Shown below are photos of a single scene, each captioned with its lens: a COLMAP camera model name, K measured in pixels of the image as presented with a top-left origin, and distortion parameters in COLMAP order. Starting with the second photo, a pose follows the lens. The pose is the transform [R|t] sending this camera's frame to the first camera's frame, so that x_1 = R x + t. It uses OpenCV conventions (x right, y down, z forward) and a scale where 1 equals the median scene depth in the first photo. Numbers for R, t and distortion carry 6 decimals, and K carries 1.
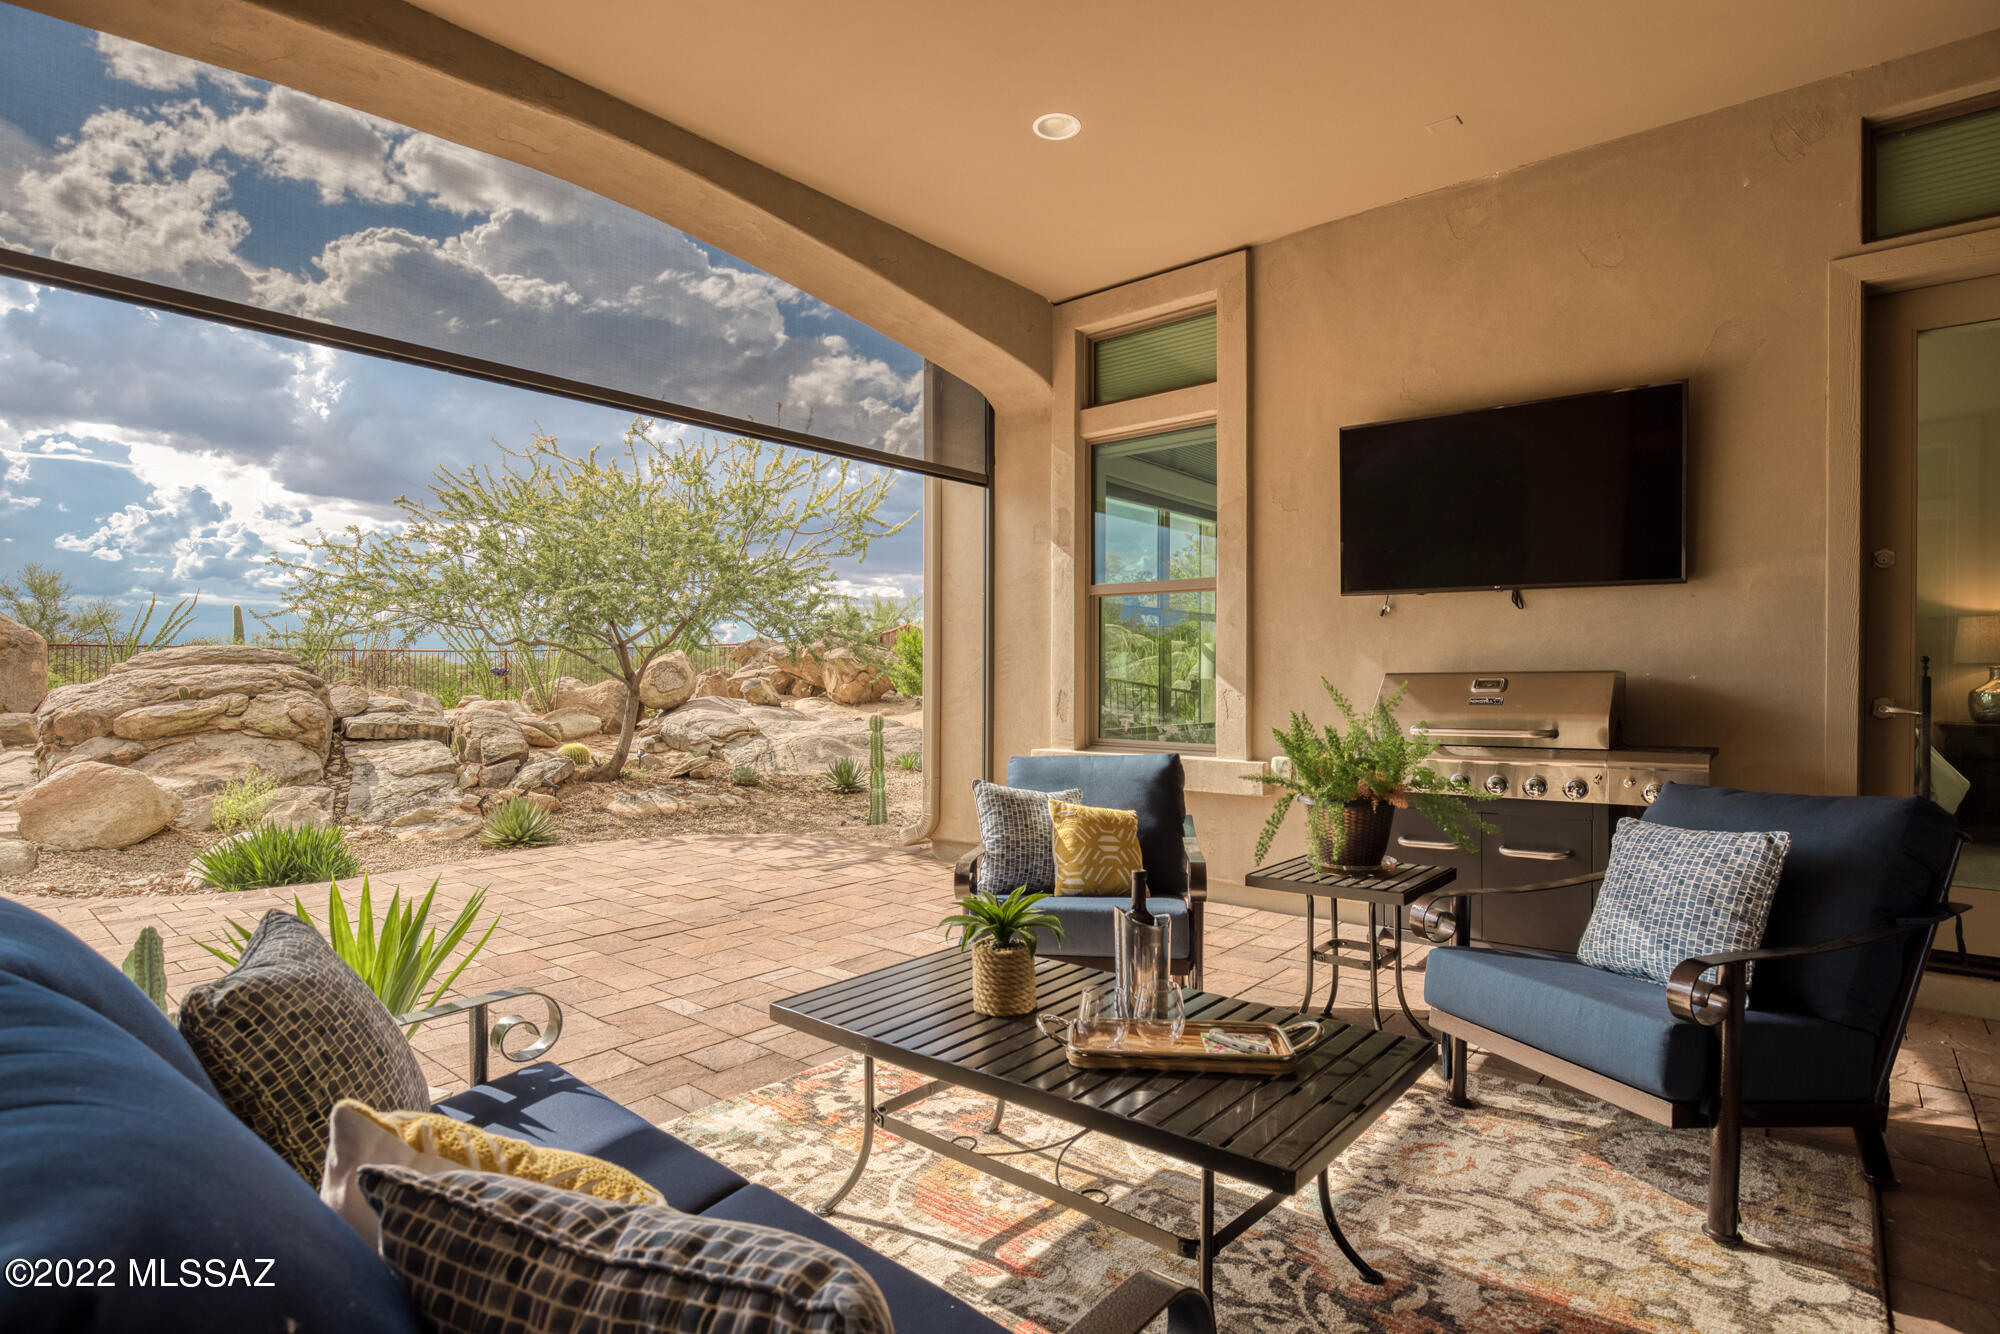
lens RADIAL K [[1008.2, 0, 996.7], [0, 1008.2, 669.9], [0, 0, 1]] dist [-0.015674, 0.001090]
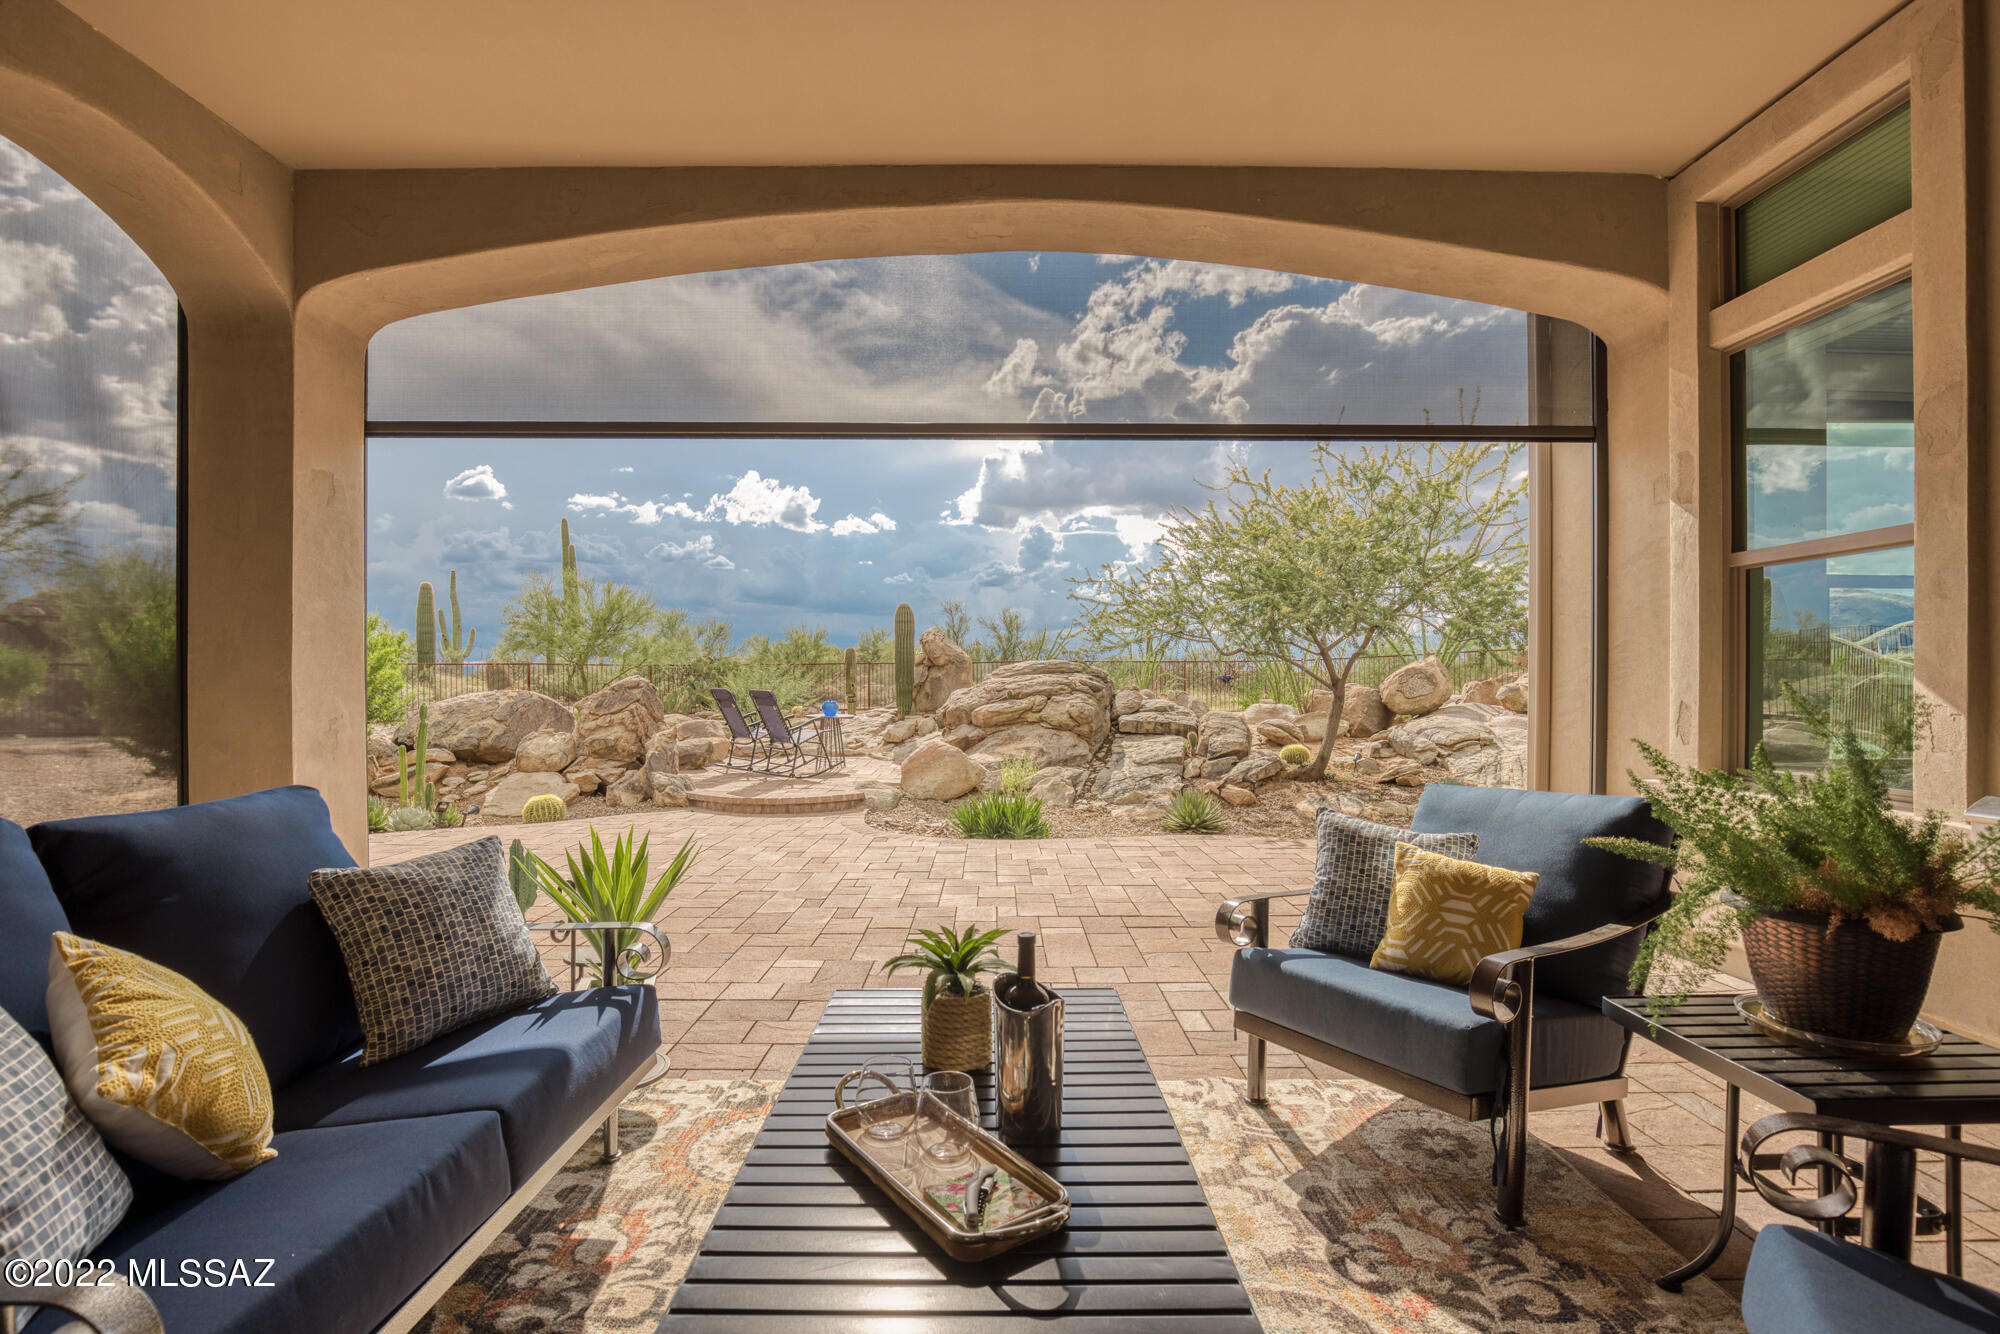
lens RADIAL K [[935.5, 0, 1000.1], [0, 935.5, 670.3], [0, 0, 1]] dist [-0.016128, -0.000817]
pose [[0.660444, -0.010596, -0.750801, 0.137830], [0.005651, 0.999942, -0.009142, 0.000718], [0.750854, 0.001795, 0.660466, 0.105583]]
